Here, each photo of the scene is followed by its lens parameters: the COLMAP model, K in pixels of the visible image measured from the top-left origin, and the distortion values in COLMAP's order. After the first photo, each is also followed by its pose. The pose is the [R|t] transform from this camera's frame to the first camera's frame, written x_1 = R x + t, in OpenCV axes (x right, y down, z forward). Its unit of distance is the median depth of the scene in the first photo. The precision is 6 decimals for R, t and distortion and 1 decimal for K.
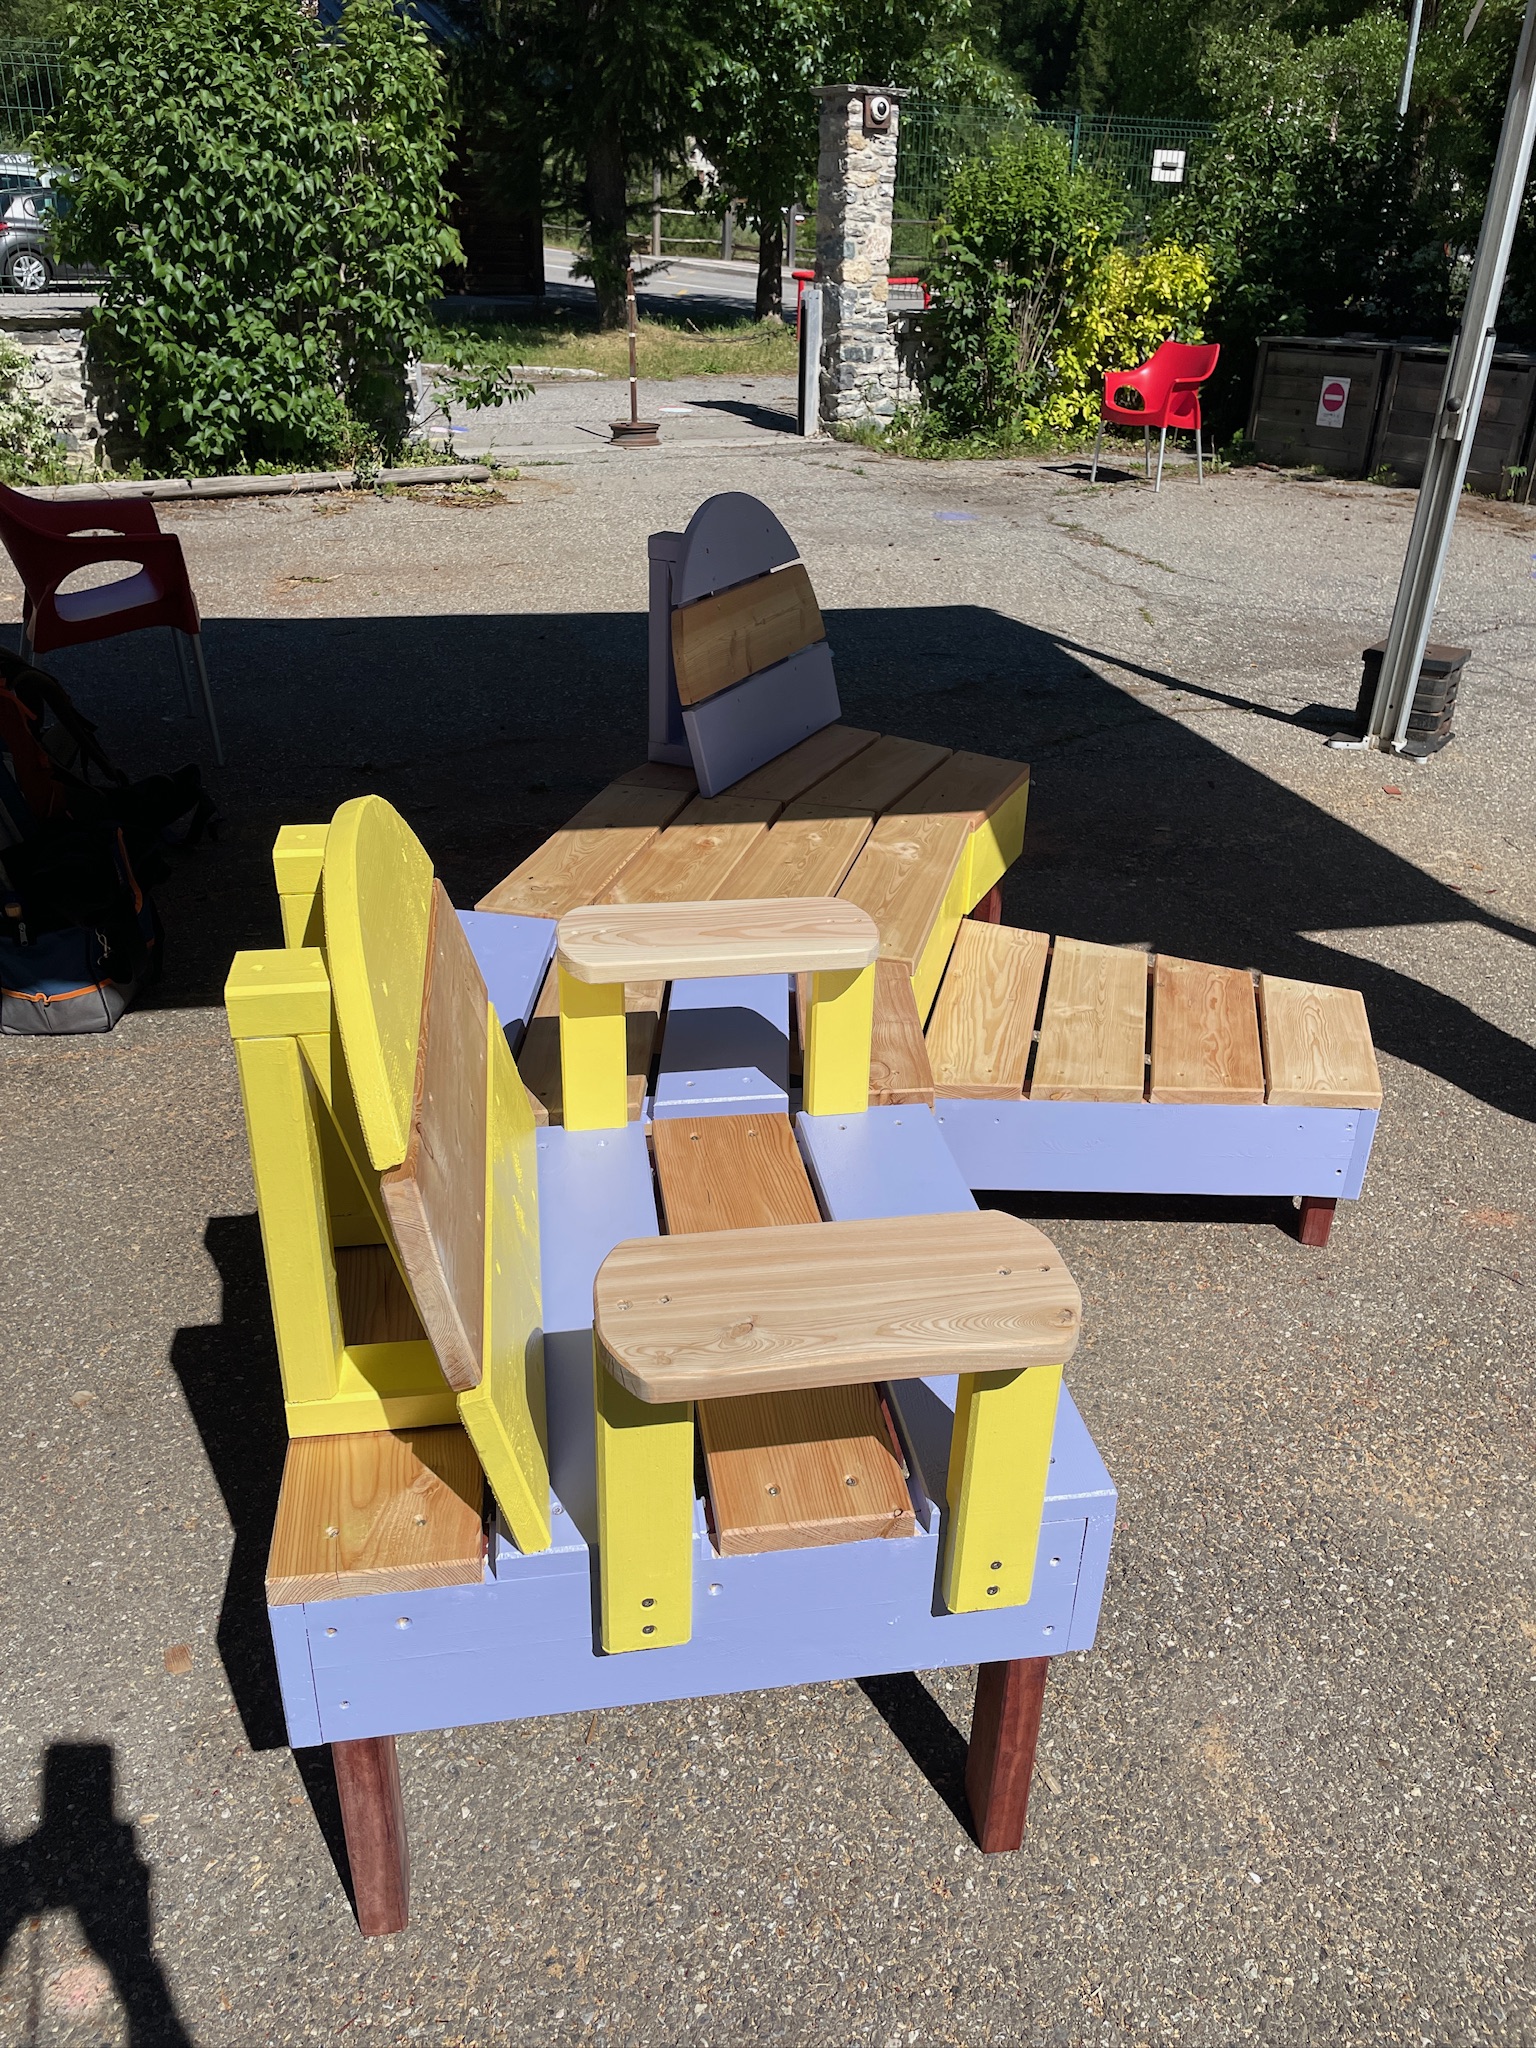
lens RADIAL K [[1537.9, 0, 775.0], [0, 1537.9, 1009.8], [0, 0, 1]] dist [0.089253, -0.110367]
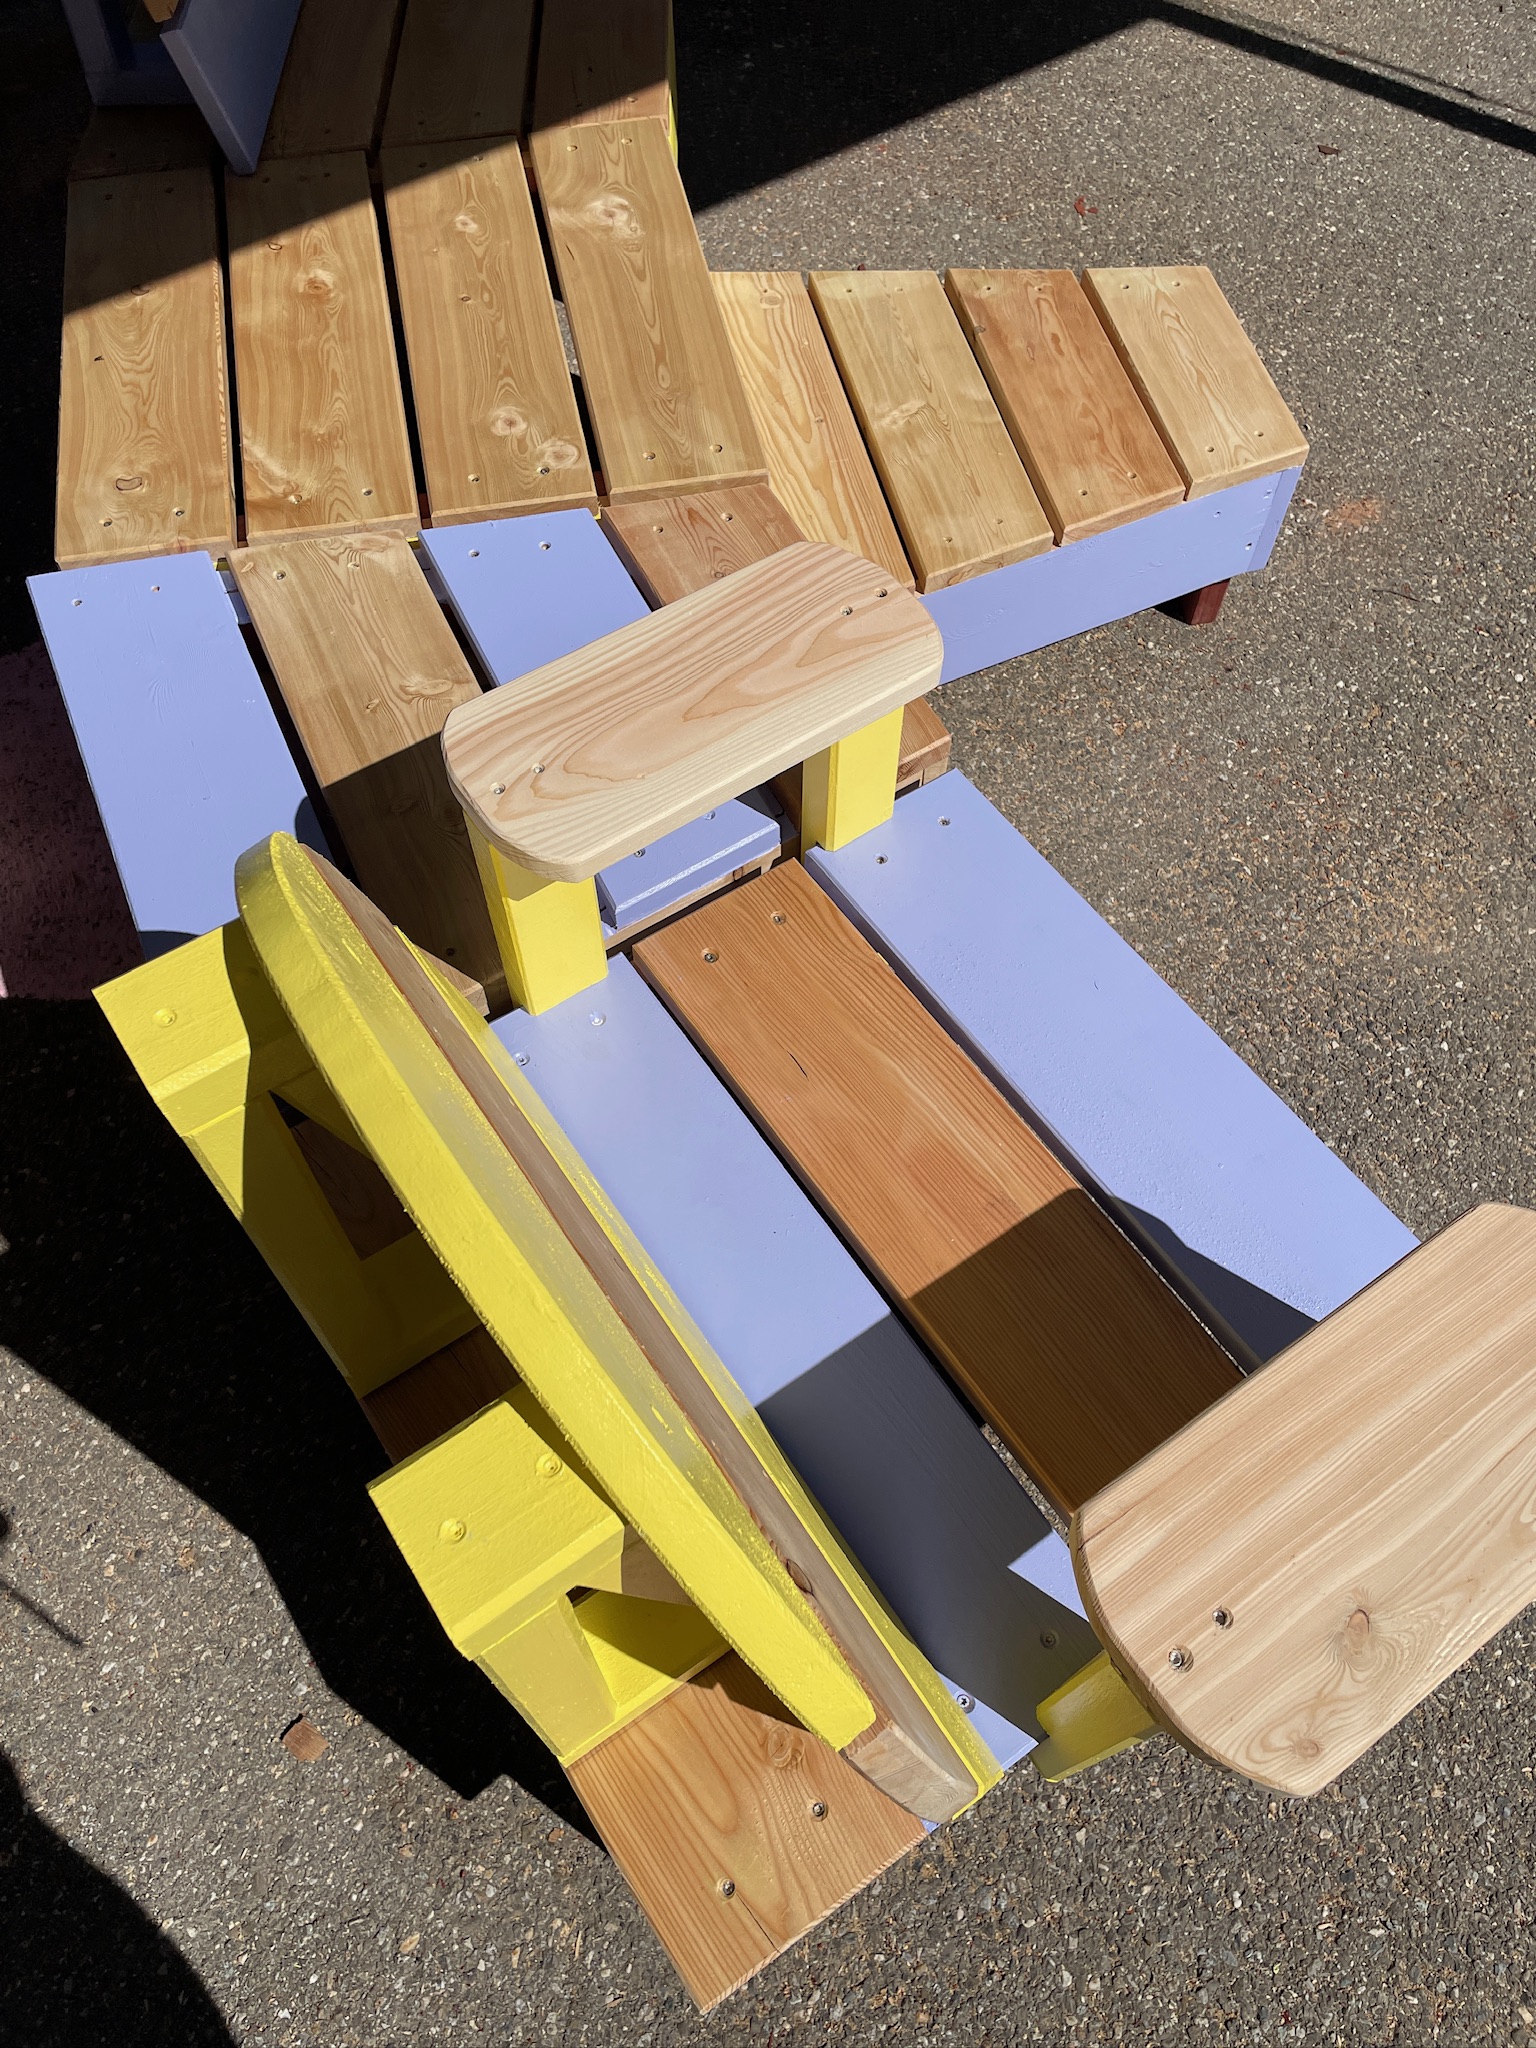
lens RADIAL K [[1537.9, 0, 775.0], [0, 1537.9, 1009.8], [0, 0, 1]] dist [0.089253, -0.110367]
pose [[0.901747, -0.374766, 0.215413, -0.120569], [0.200678, 0.804328, 0.559271, -0.184131], [-0.382858, -0.461092, 0.800508, 0.268238]]
